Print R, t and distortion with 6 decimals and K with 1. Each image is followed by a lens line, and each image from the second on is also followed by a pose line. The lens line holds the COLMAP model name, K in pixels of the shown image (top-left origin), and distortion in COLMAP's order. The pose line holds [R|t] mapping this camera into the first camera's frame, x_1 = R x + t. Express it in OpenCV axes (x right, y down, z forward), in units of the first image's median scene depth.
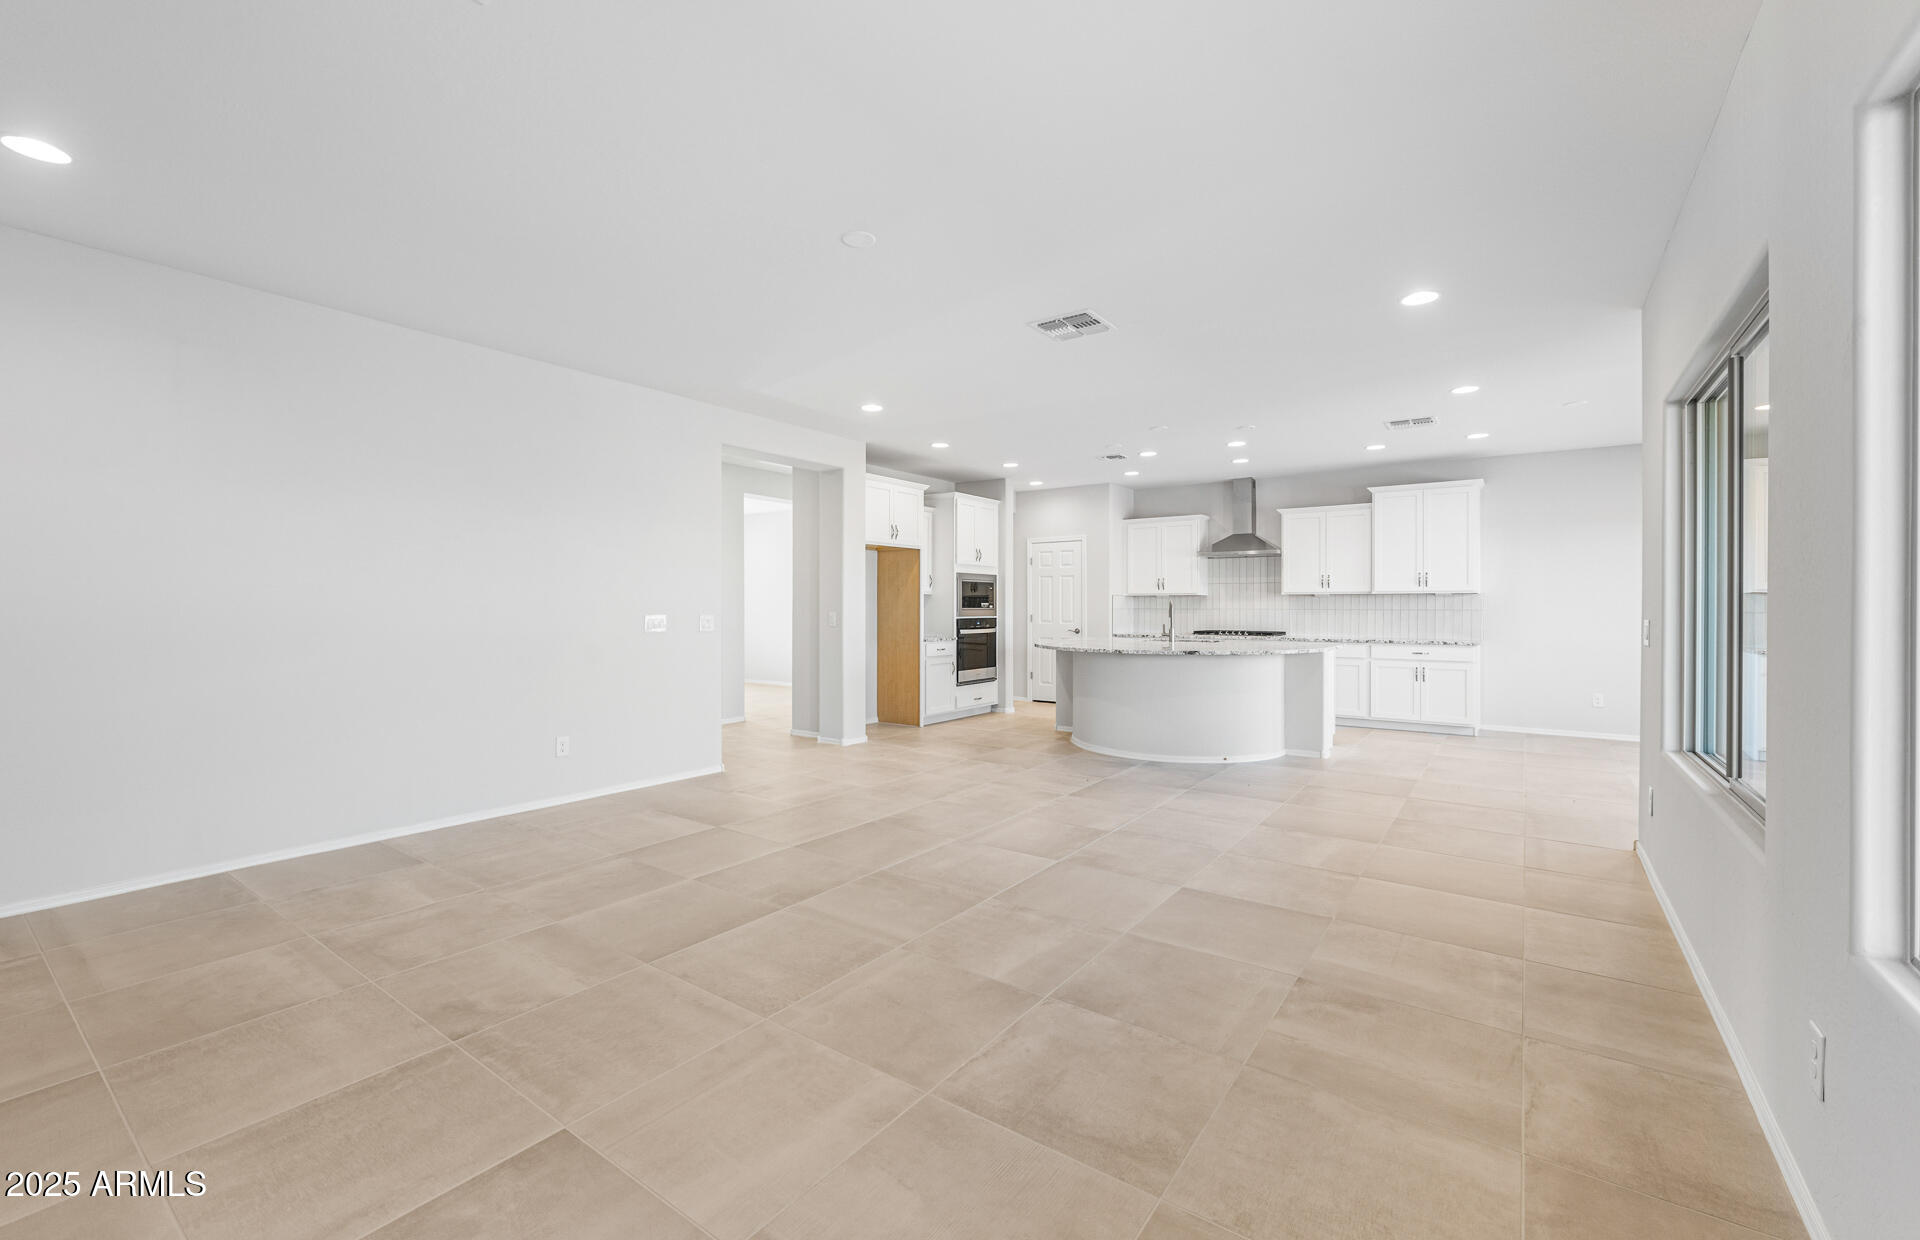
lens RADIAL K [[789.4, 0, 955.4], [0, 789.4, 609.3], [0, 0, 1]] dist [0.001910, -0.000770]
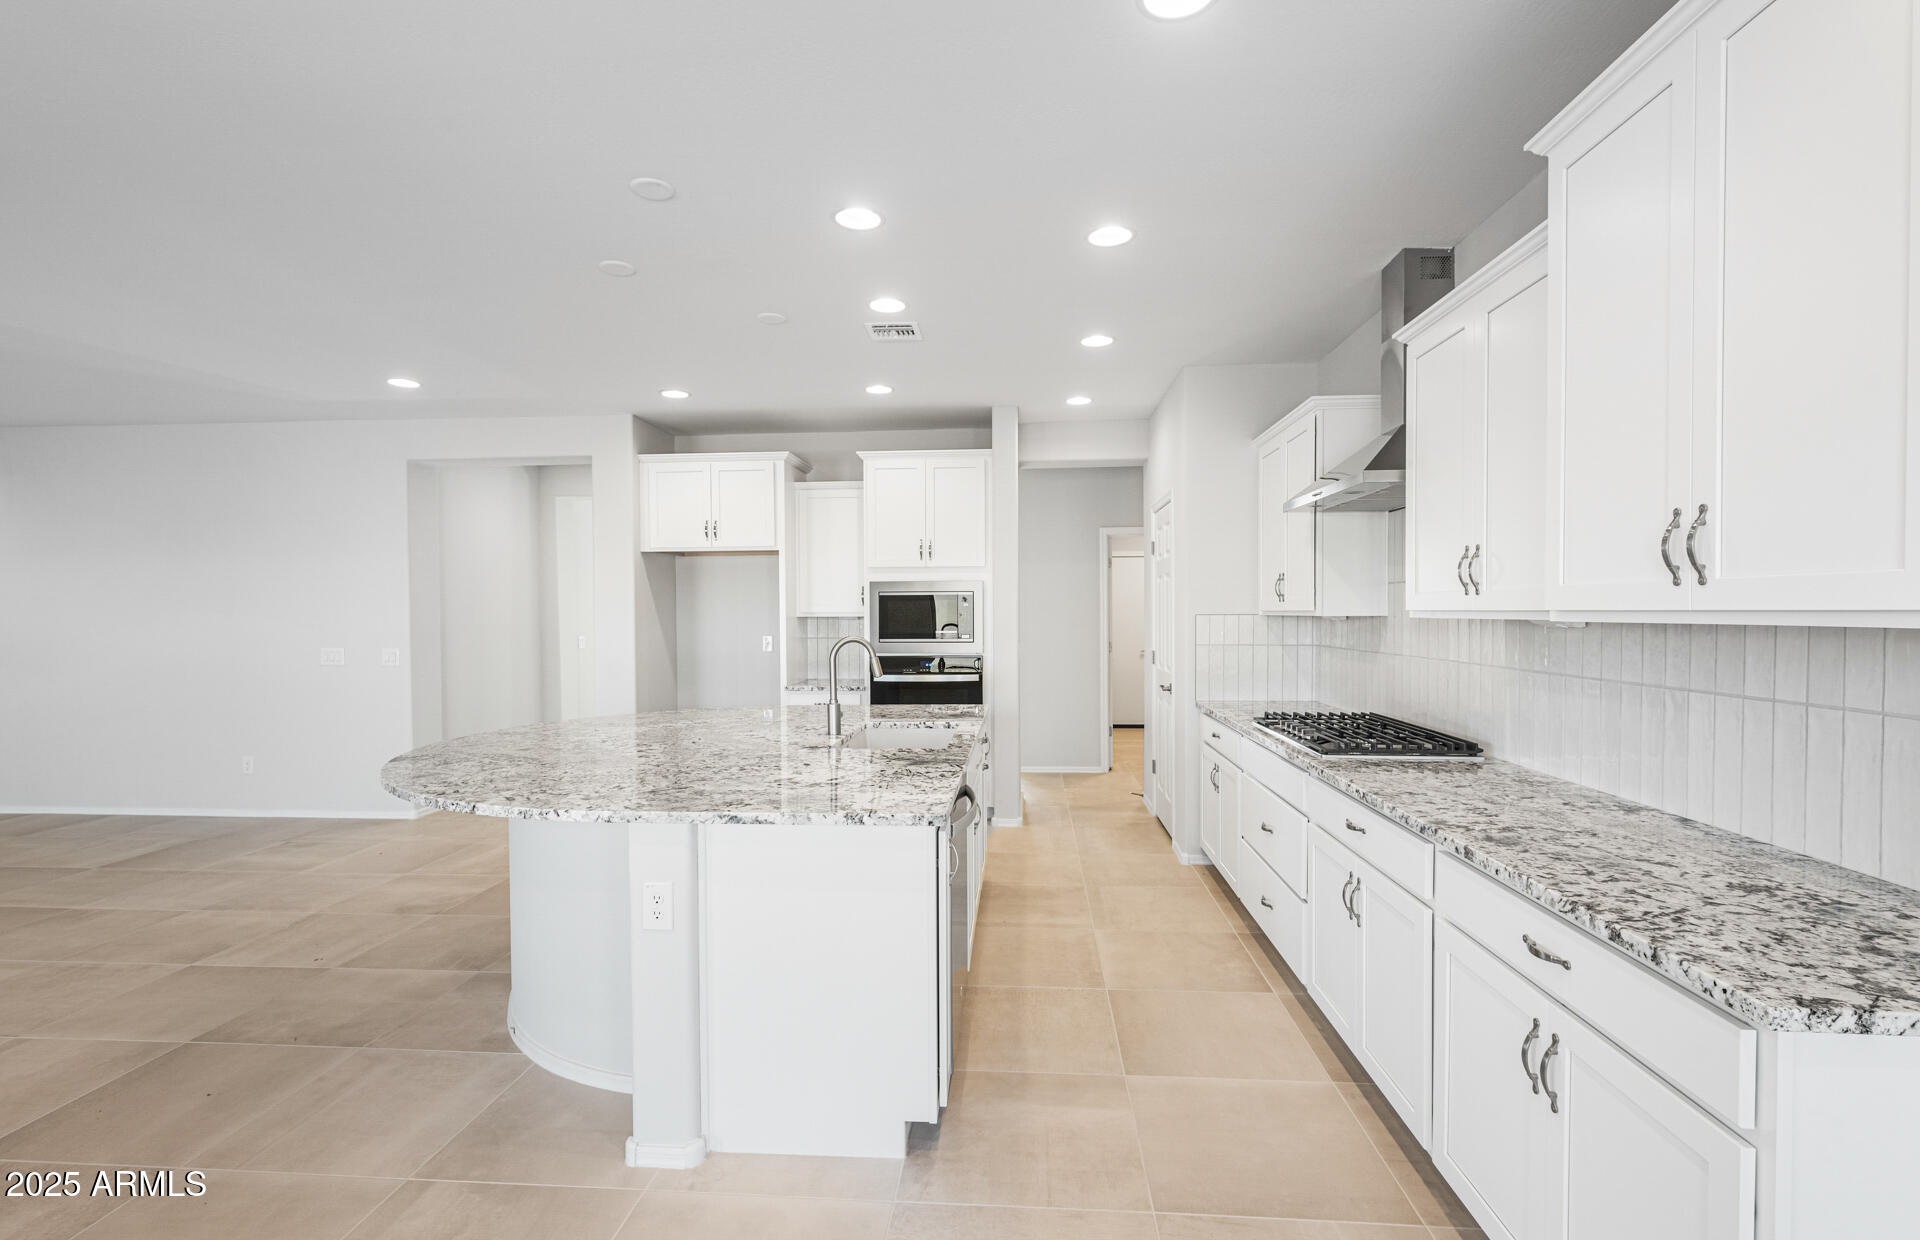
lens RADIAL K [[876.1, 0, 961.0], [0, 876.1, 625.4], [0, 0, 1]] dist [0.003764, -0.000900]
pose [[0.522966, 0.010278, -0.852292, 0.658155], [0.003419, 0.999894, 0.014155, -0.022833], [0.852347, -0.010317, 0.522875, 0.738342]]
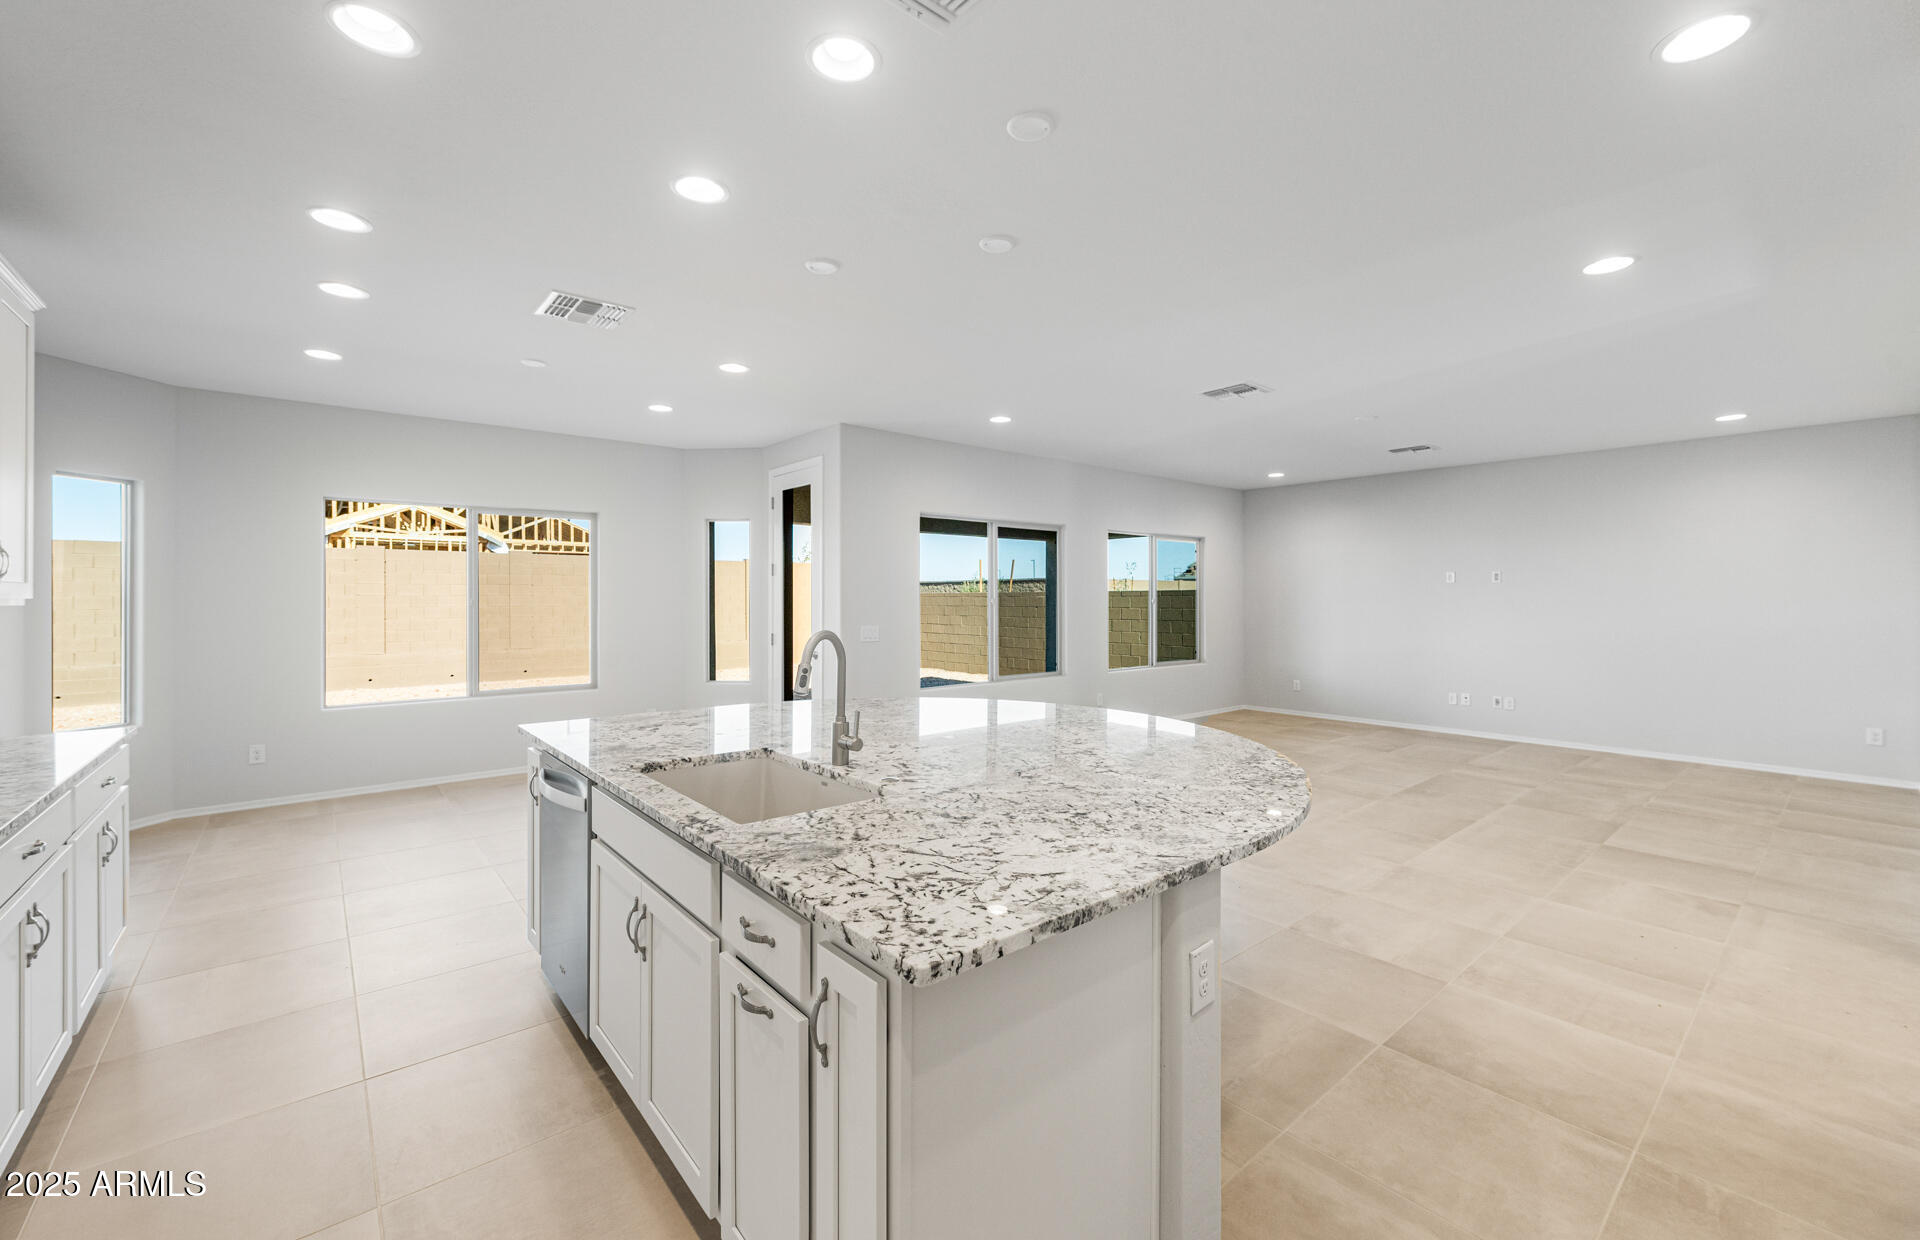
lens RADIAL K [[789.4, 0, 953.2], [0, 789.4, 584.6], [0, 0, 1]] dist [0.001910, -0.000770]
pose [[-0.971282, 0.003425, 0.237908, 0.141610], [0.000693, 0.999933, -0.011564, -0.024275], [-0.237931, -0.011067, -0.971219, 1.185478]]
